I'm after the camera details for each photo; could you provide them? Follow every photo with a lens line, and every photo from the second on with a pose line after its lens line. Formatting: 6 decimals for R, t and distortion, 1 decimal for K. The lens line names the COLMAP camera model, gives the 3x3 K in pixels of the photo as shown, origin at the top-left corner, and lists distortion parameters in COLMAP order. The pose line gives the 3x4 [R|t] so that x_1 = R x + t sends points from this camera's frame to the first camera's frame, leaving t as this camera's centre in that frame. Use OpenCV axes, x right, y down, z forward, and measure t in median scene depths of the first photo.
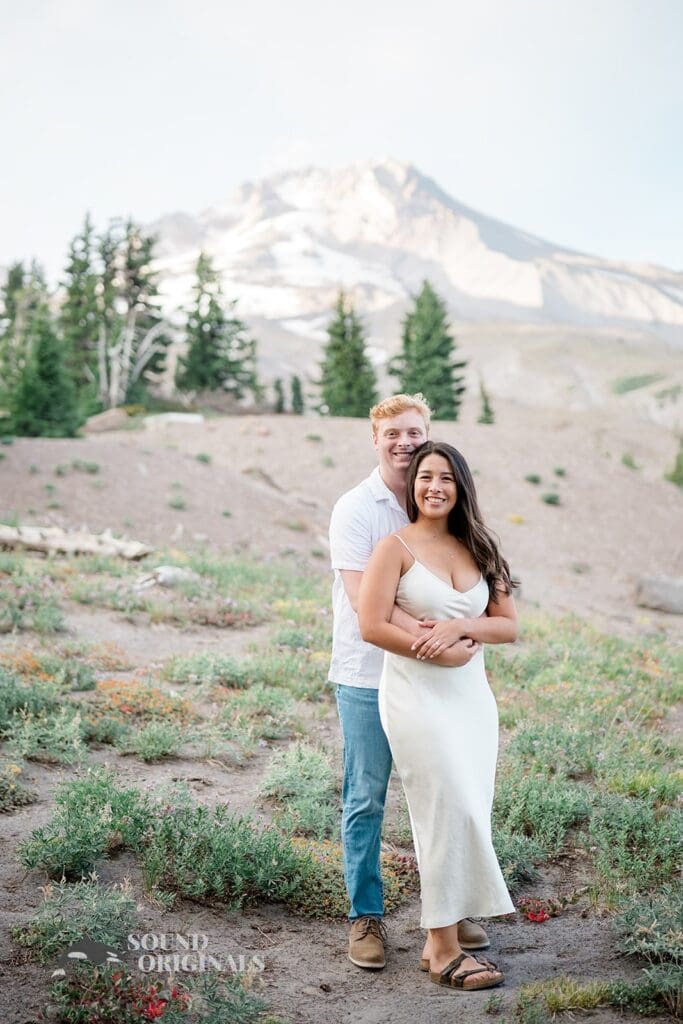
lens RADIAL K [[1410.5, 0, 346.5], [0, 1410.5, 507.4], [0, 0, 1]] dist [0.004252, 0.000000]
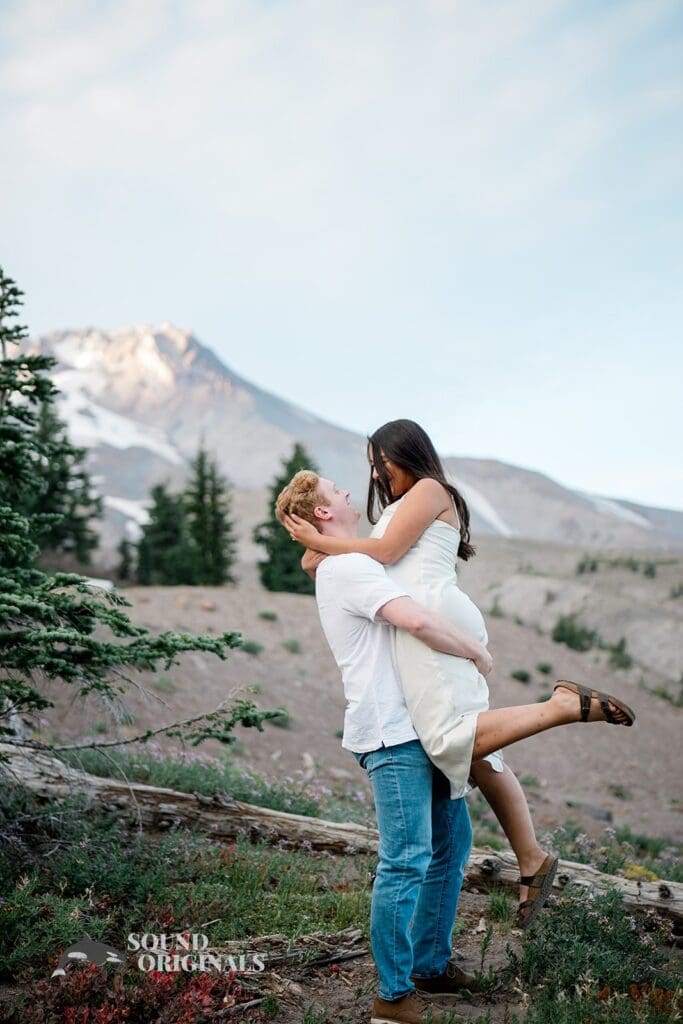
lens RADIAL K [[1410.5, 0, 328.4], [0, 1410.5, 539.7], [0, 0, 1]] dist [0.004252, 0.000000]
pose [[0.986871, 0.057409, 0.150960, -0.056510], [-0.042708, 0.994182, -0.098883, -0.006277], [-0.155759, 0.091138, 0.983582, 0.077385]]
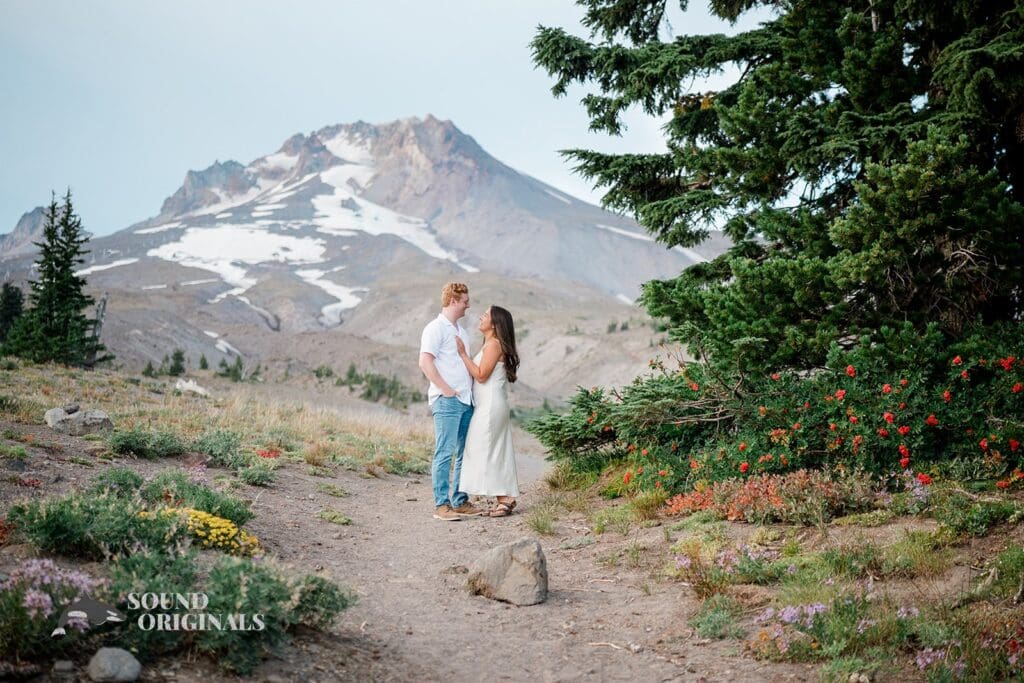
lens RADIAL K [[1410.5, 0, 504.5], [0, 1410.5, 345.5], [0, 0, 1]] dist [0.004252, 0.000000]
pose [[0.997863, 0.020580, 0.062018, 0.866269], [-0.015729, 0.996852, -0.077710, 0.156659], [-0.063422, 0.076568, 0.995045, -1.568257]]
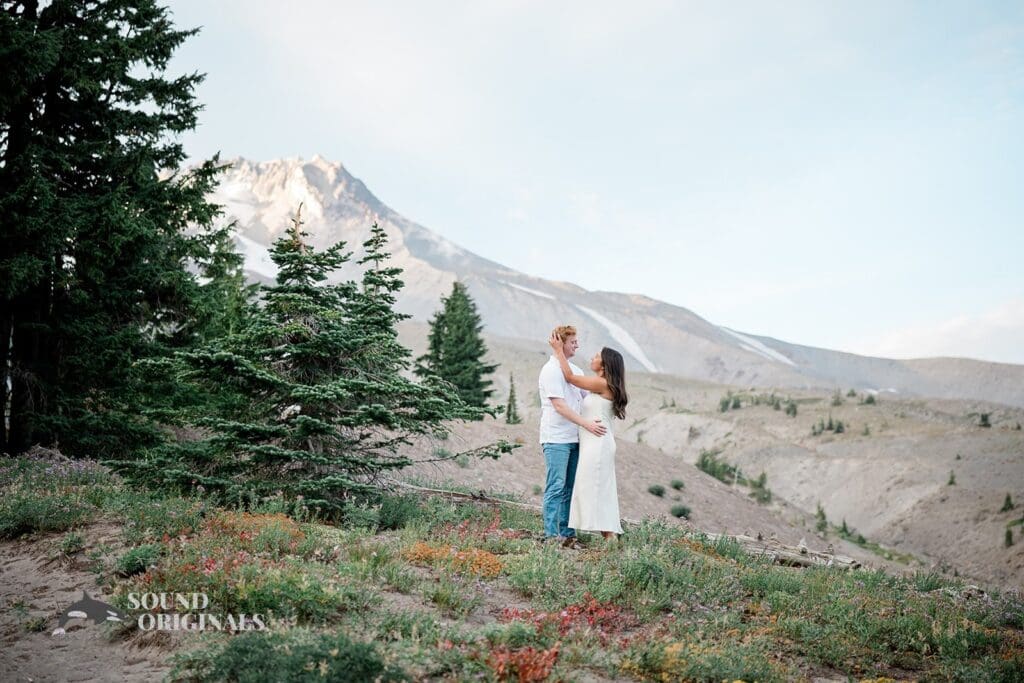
lens RADIAL K [[1410.5, 0, 514.1], [0, 1410.5, 339.2], [0, 0, 1]] dist [0.004252, 0.000000]
pose [[0.981285, 0.076652, 0.176646, -0.072690], [-0.054936, 0.990672, -0.124707, 0.001624], [-0.184557, 0.112669, 0.976342, 0.012677]]
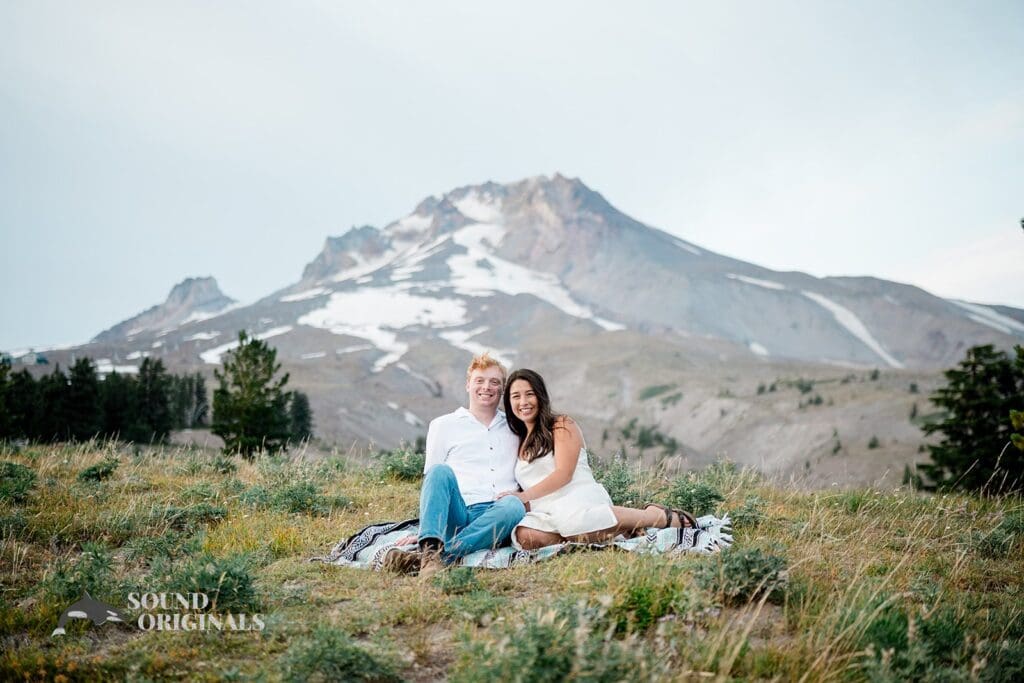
lens RADIAL K [[1410.5, 0, 514.4], [0, 1410.5, 338.5], [0, 0, 1]] dist [0.004252, 0.000000]
pose [[0.999699, -0.012221, -0.021276, 0.657682], [0.009653, 0.993100, -0.116874, 0.116857], [0.022557, 0.116633, 0.992919, -2.280732]]
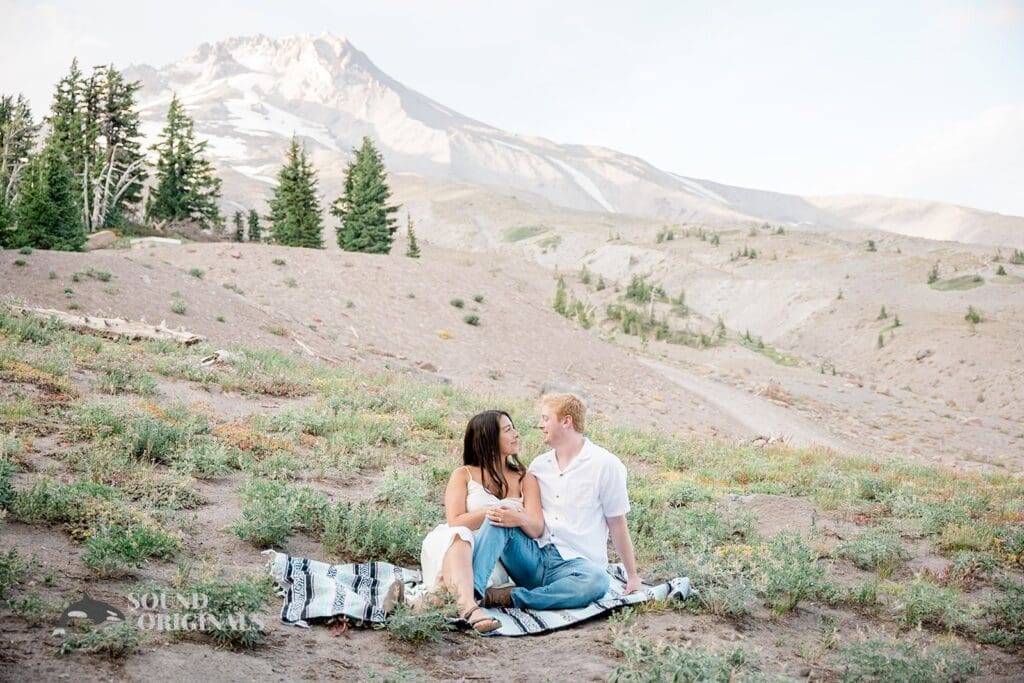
lens RADIAL K [[1163.6, 0, 503.6], [0, 1163.6, 351.3], [0, 0, 1]] dist [0.003206, 0.000000]
pose [[0.981694, 0.032410, 0.187690, -0.009030], [-0.035985, 0.999229, 0.015676, 0.002153], [-0.187037, -0.022143, 0.982103, -0.007928]]
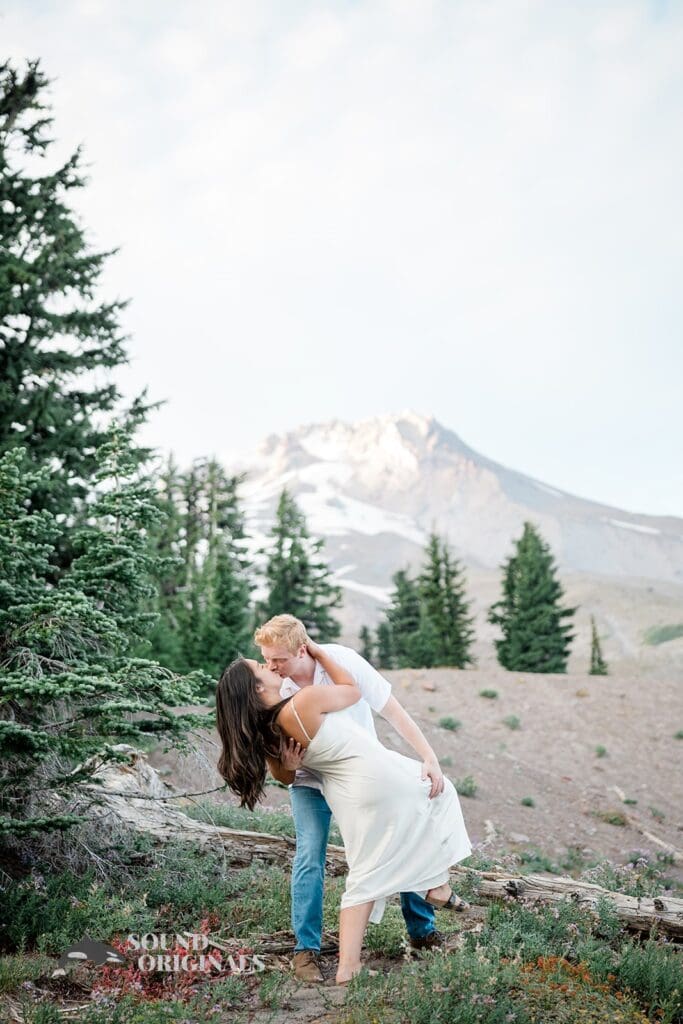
lens RADIAL K [[1410.5, 0, 358.3], [0, 1410.5, 508.5], [0, 0, 1]] dist [0.004252, 0.000000]
pose [[0.999968, 0.004301, -0.006742, -0.046991], [-0.005408, 0.984755, -0.173863, -0.005109], [0.005892, 0.173893, 0.984747, 0.060735]]
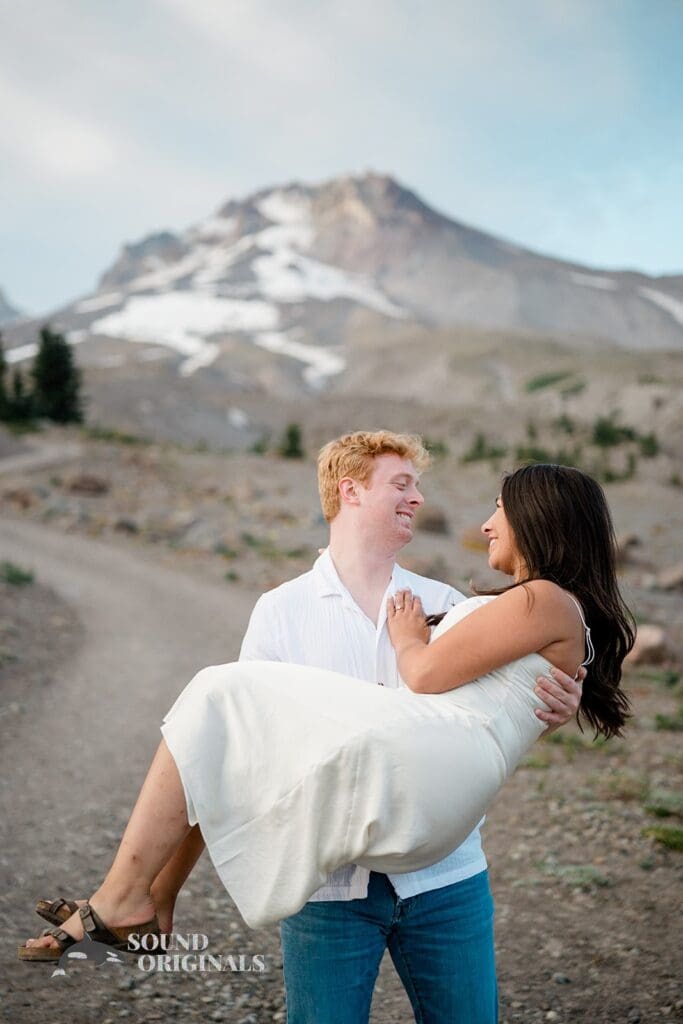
lens RADIAL K [[1410.5, 0, 372.4], [0, 1410.5, 509.0], [0, 0, 1]] dist [0.004252, 0.000000]
pose [[0.999389, -0.032140, 0.013724, 0.378425], [0.032242, 0.999453, -0.007311, 0.069534], [-0.013482, 0.007749, 0.999879, -0.345133]]
